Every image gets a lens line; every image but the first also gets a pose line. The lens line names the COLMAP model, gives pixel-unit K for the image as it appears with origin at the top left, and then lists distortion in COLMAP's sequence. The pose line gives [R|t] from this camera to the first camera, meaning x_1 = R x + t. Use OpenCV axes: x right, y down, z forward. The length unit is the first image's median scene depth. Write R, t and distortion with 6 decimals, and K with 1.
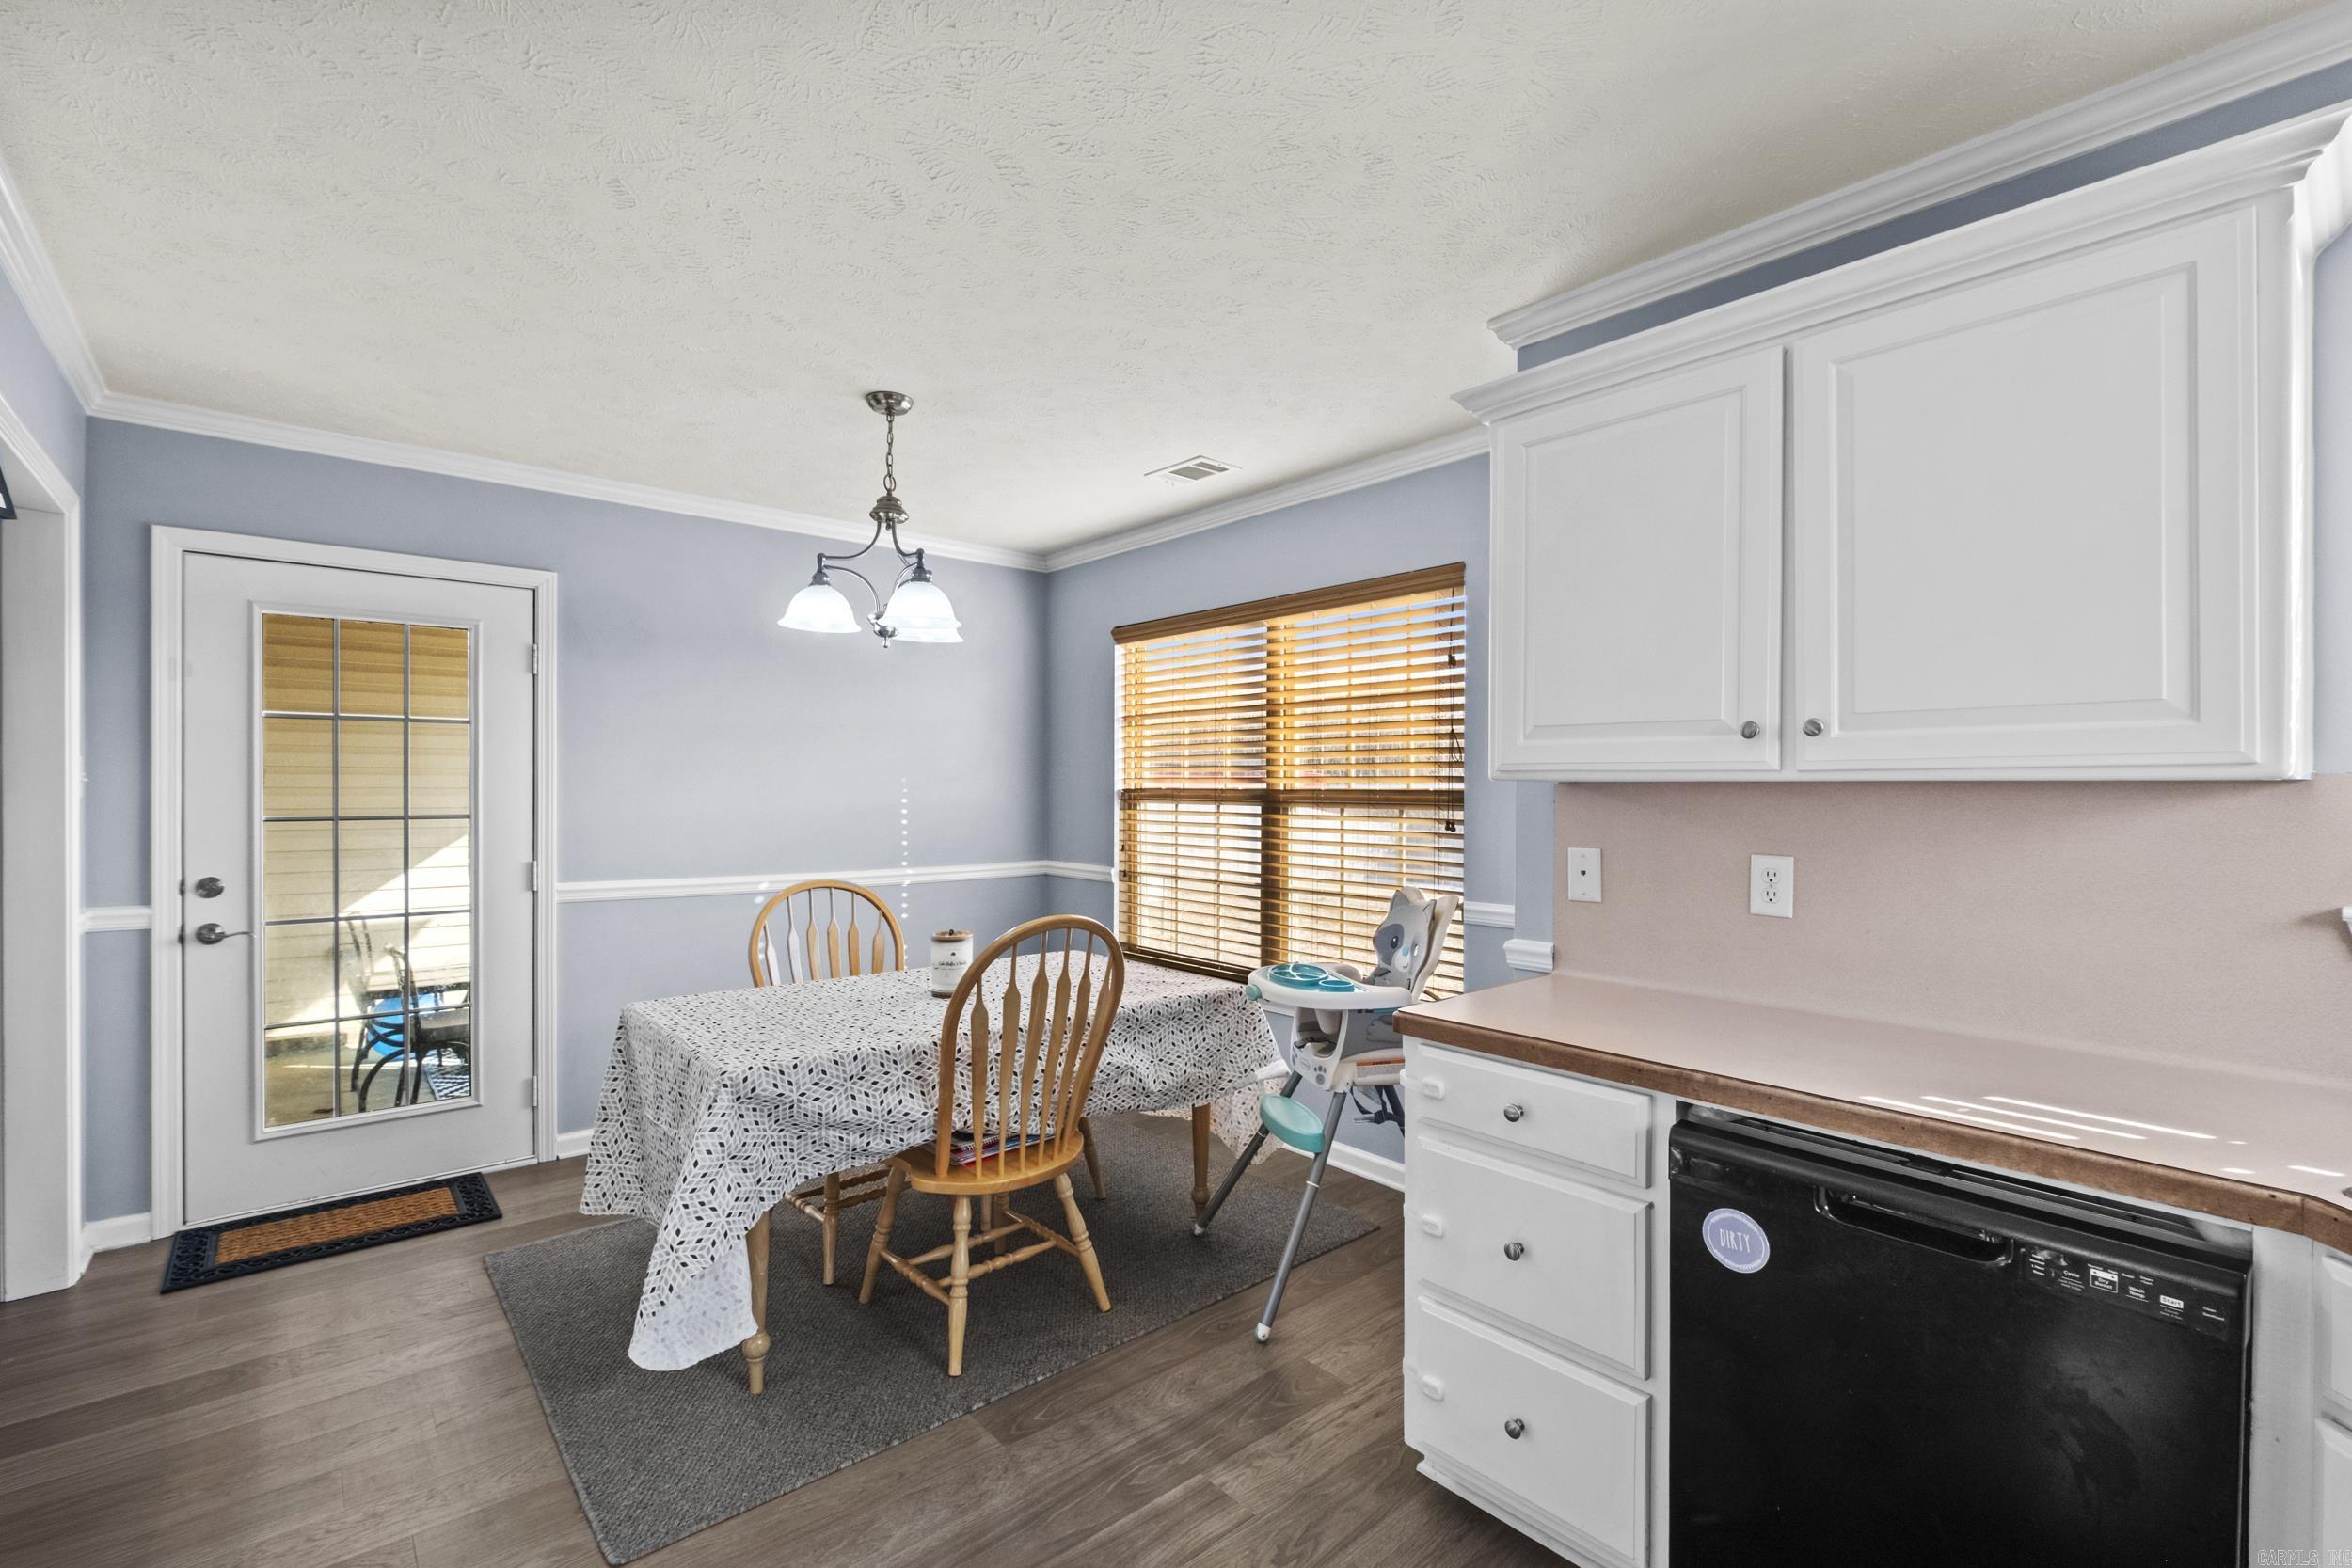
lens RADIAL K [[1014.6, 0, 1168.1], [0, 1014.6, 782.4], [0, 0, 1]] dist [-0.008392, 0.000112]
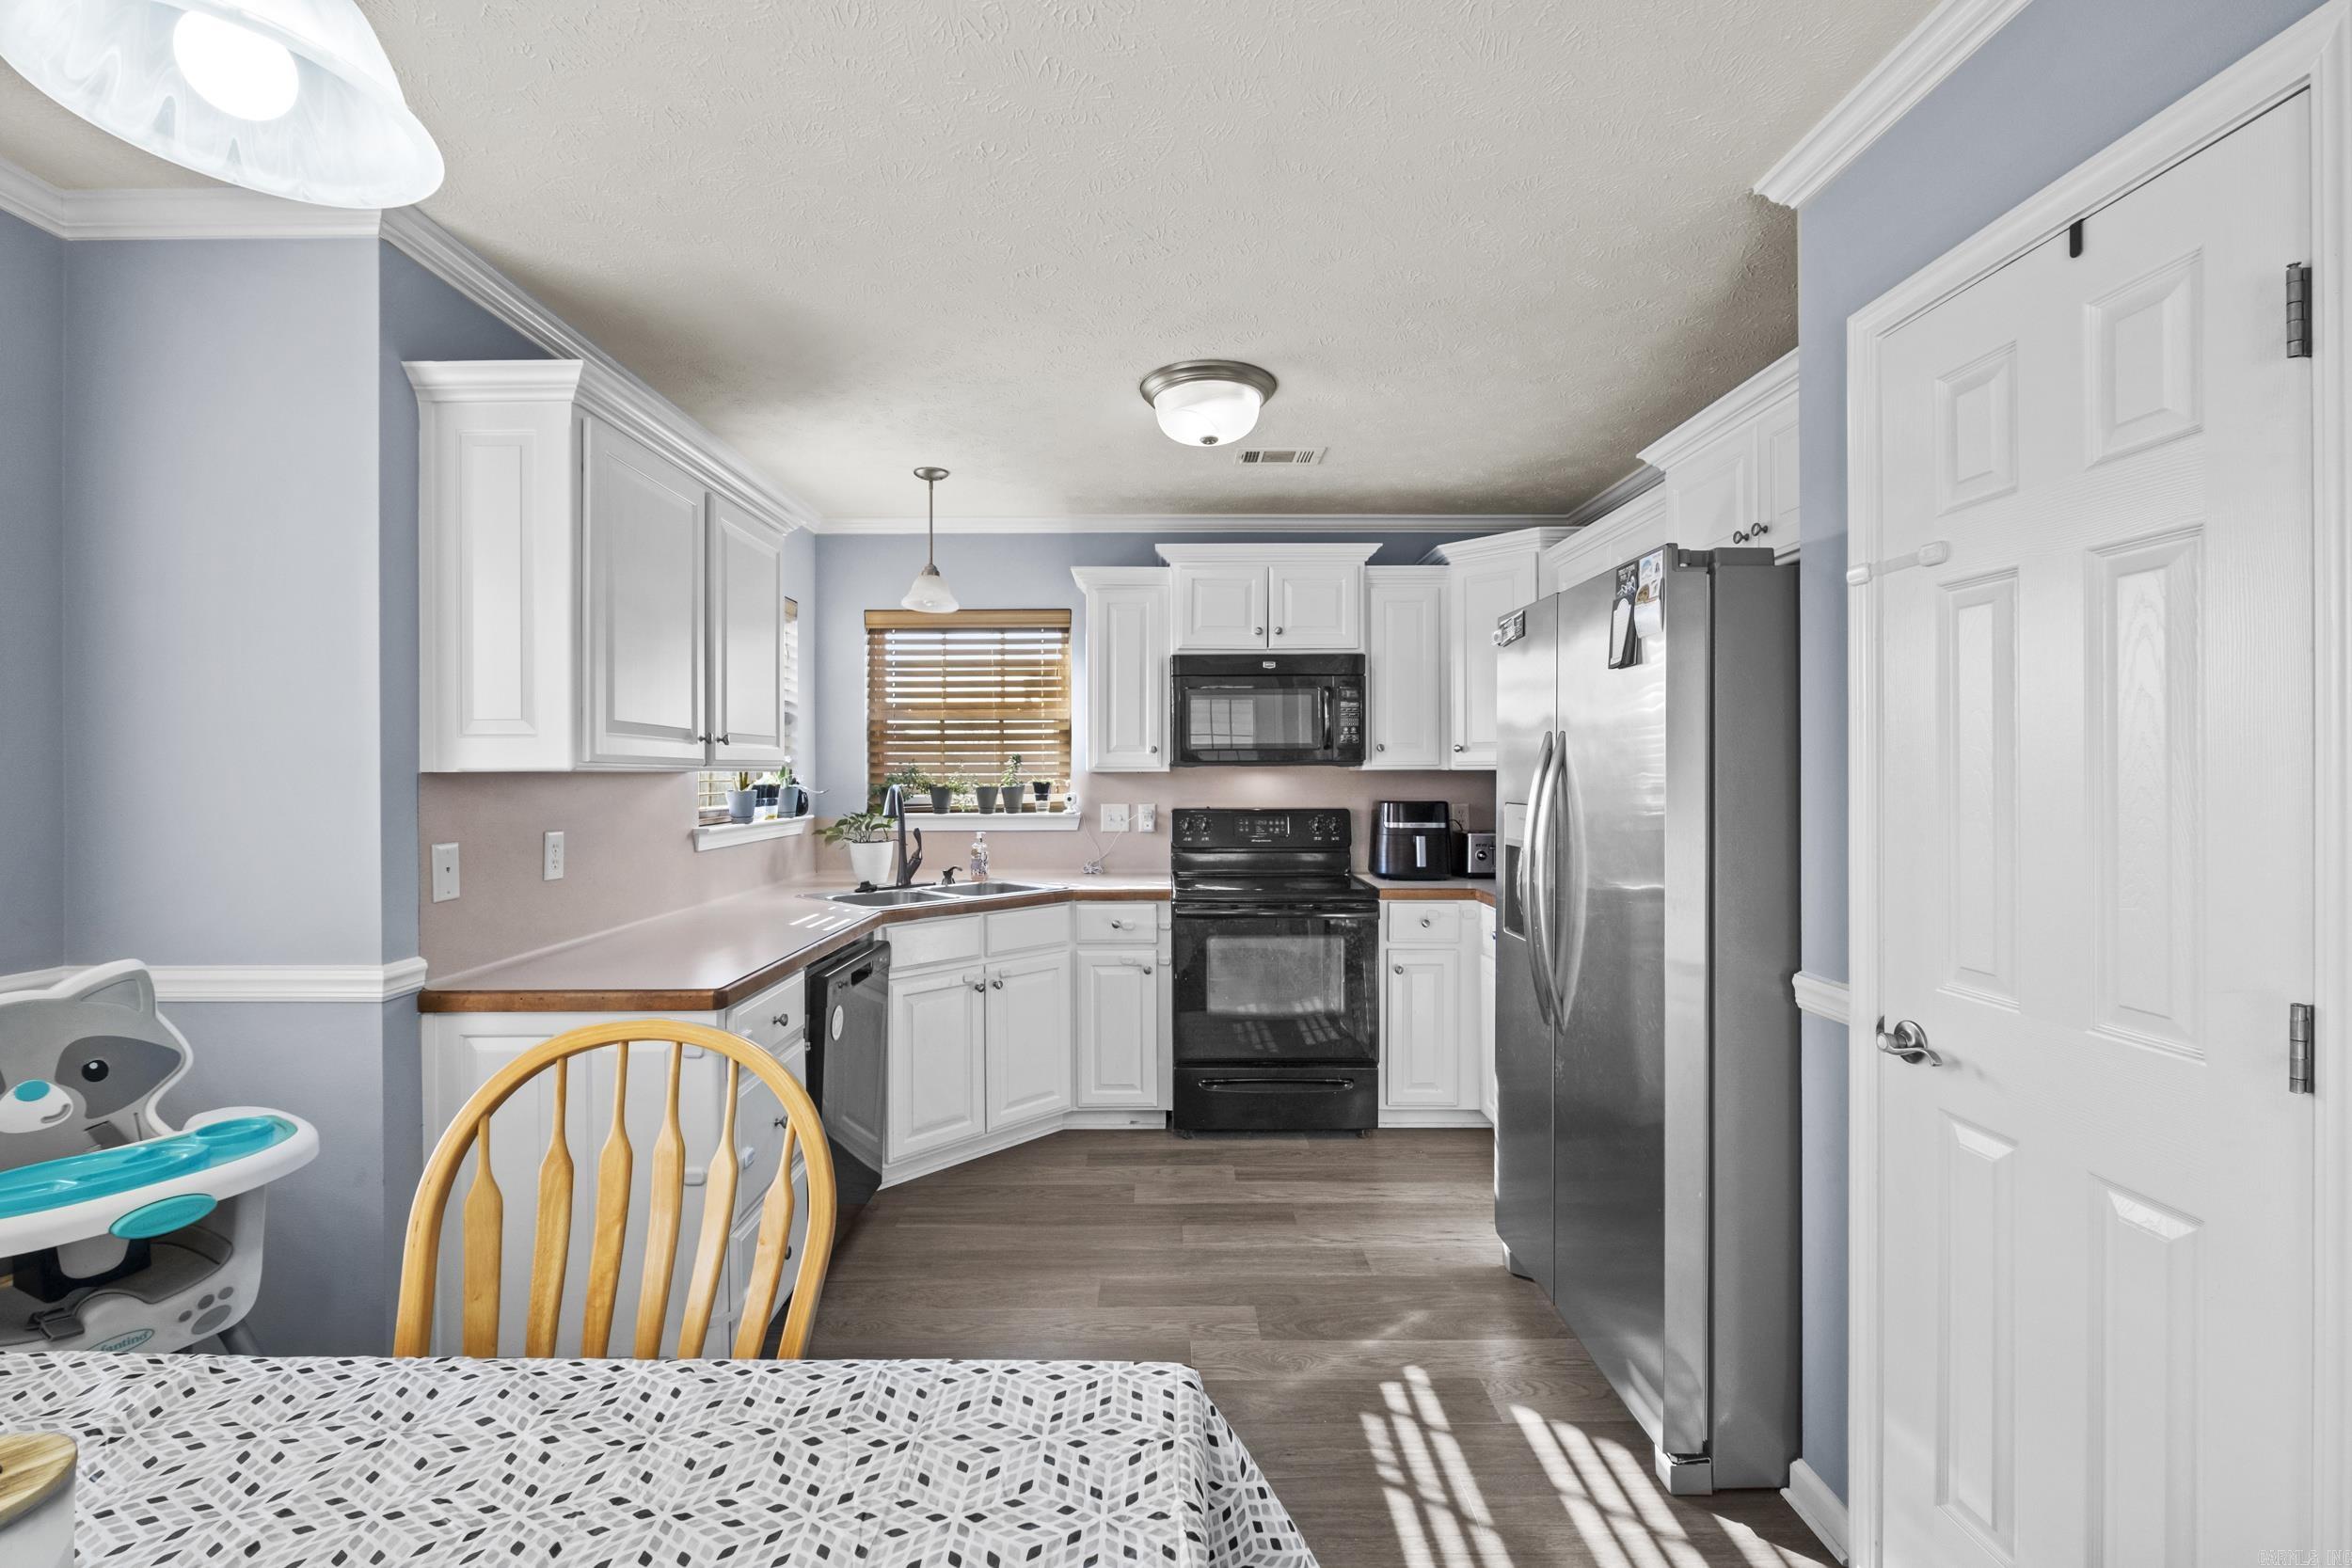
lens RADIAL K [[1014.6, 0, 1168.1], [0, 1014.6, 782.4], [0, 0, 1]] dist [-0.008392, 0.000112]
pose [[-0.755555, -0.007350, 0.655044, -0.803325], [-0.002540, 0.999962, 0.008290, -0.000840], [-0.655080, 0.004599, -0.755546, 1.460659]]
